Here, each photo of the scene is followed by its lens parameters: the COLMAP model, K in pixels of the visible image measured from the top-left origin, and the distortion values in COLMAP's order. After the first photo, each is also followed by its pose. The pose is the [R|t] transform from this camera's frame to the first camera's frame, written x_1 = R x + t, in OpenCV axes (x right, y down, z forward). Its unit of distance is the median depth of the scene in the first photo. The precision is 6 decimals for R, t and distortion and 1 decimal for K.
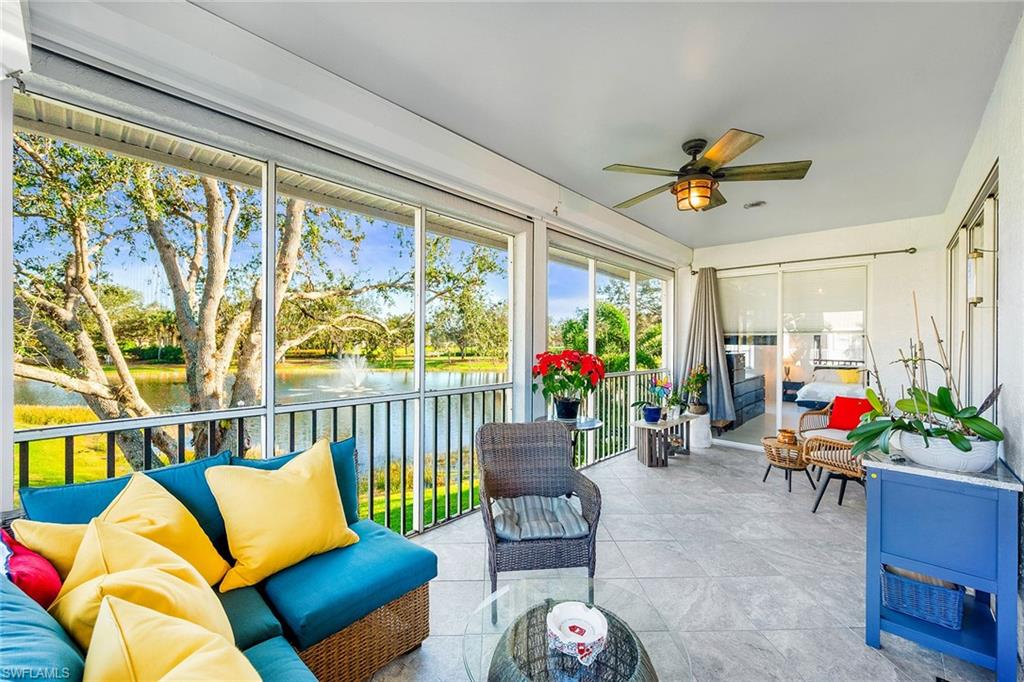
lens RADIAL K [[403.8, 0, 509.1], [0, 403.8, 346.1], [0, 0, 1]] dist [0.001247, 0.000078]
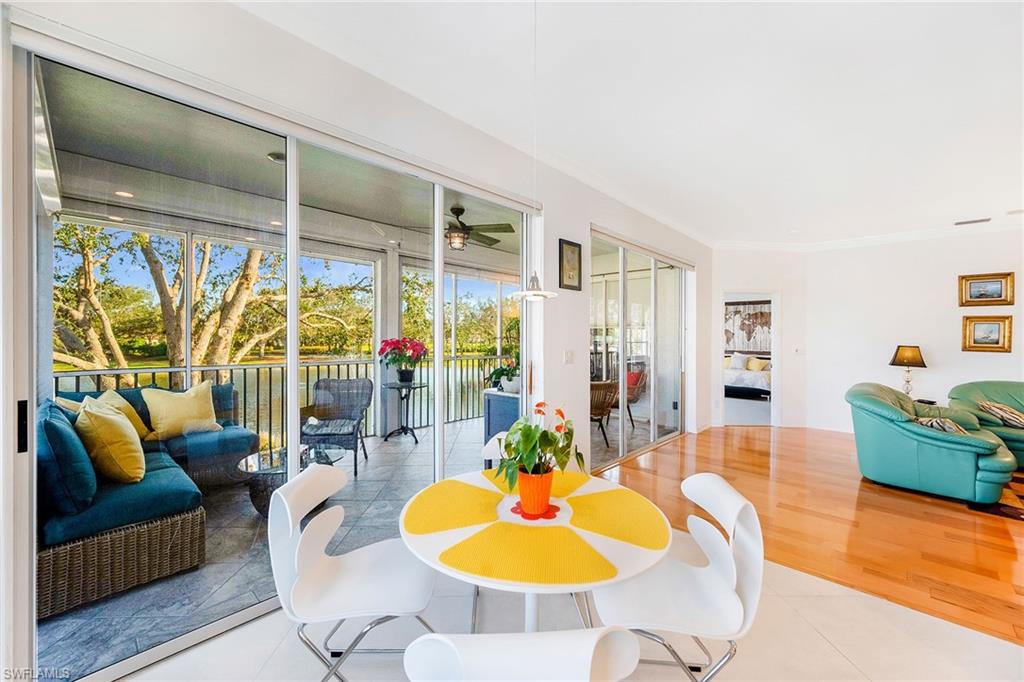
lens RADIAL K [[406.6, 0, 519.3], [0, 406.6, 338.2], [0, 0, 1]] dist [0.000870, 0.000211]
pose [[0.999964, -0.005781, -0.006236, 0.317771], [0.005717, 0.999931, -0.010248, 0.017122], [0.006295, 0.010212, 0.999928, -0.287243]]
